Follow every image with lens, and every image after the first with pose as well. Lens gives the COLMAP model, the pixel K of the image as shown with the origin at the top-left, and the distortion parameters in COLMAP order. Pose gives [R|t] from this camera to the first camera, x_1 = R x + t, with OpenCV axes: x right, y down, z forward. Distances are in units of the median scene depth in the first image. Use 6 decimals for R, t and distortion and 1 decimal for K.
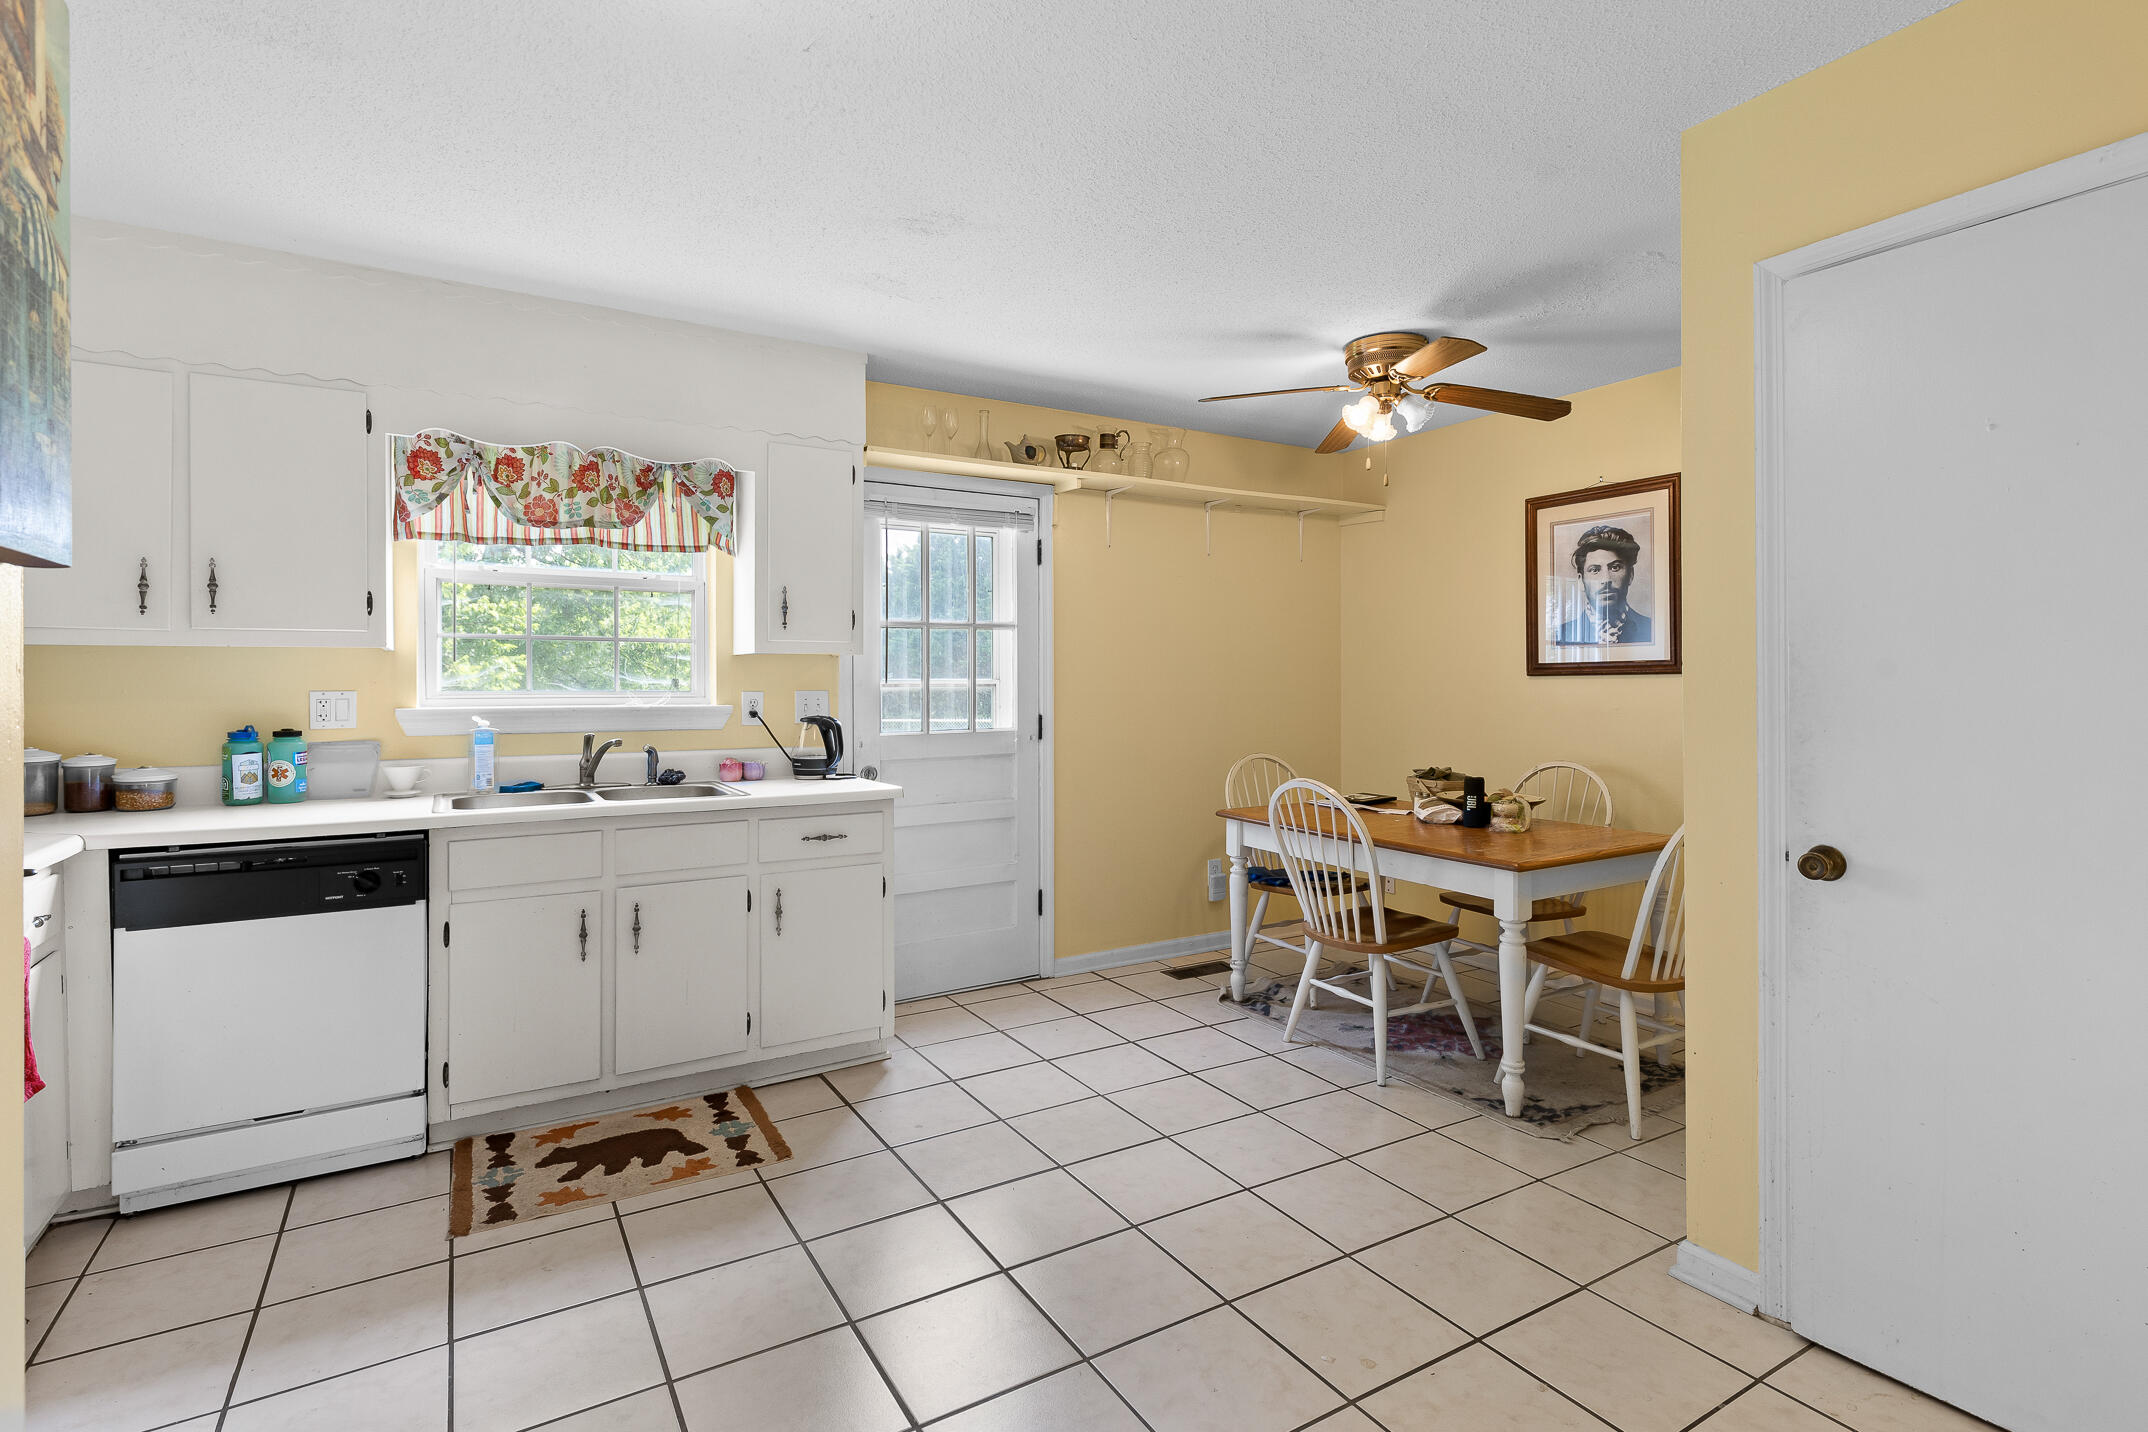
lens RADIAL K [[1020.0, 0, 1073.5], [0, 1020.0, 695.6], [0, 0, 1]] dist [0.001149, 0.000455]
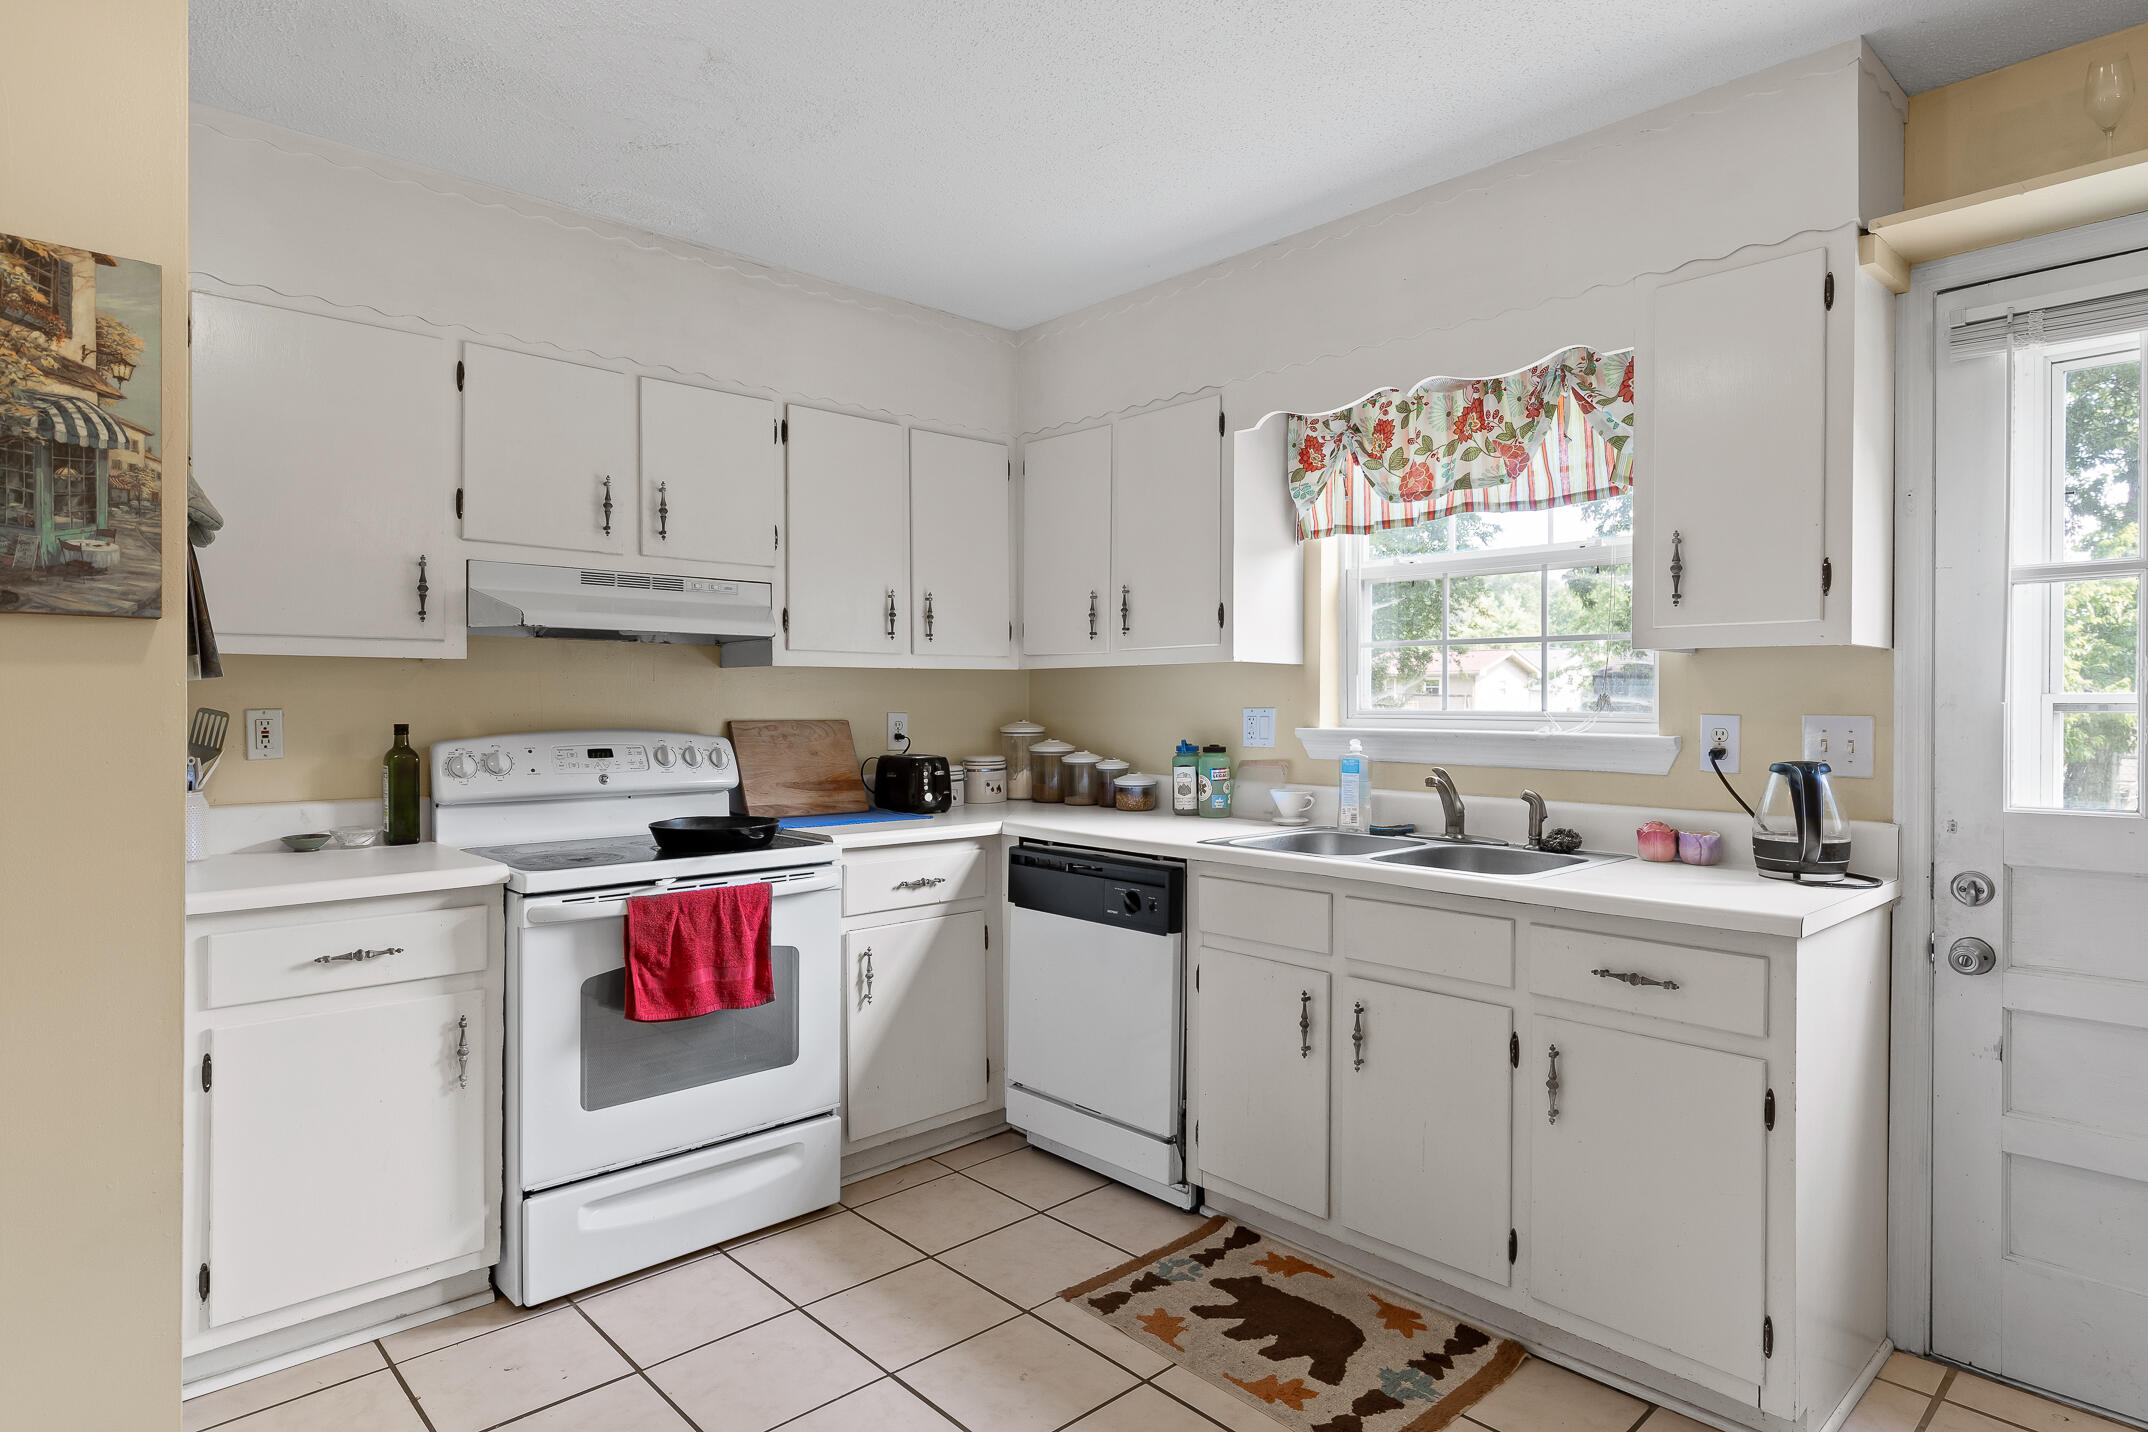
lens RADIAL K [[1181.8, 0, 1074.2], [0, 1181.8, 713.6], [0, 0, 1]] dist [0.005264, -0.000673]
pose [[0.202921, 0.012782, -0.979112, 0.335957], [-0.013582, 0.999855, 0.010238, -0.008056], [0.979101, 0.011221, 0.203066, 0.595745]]
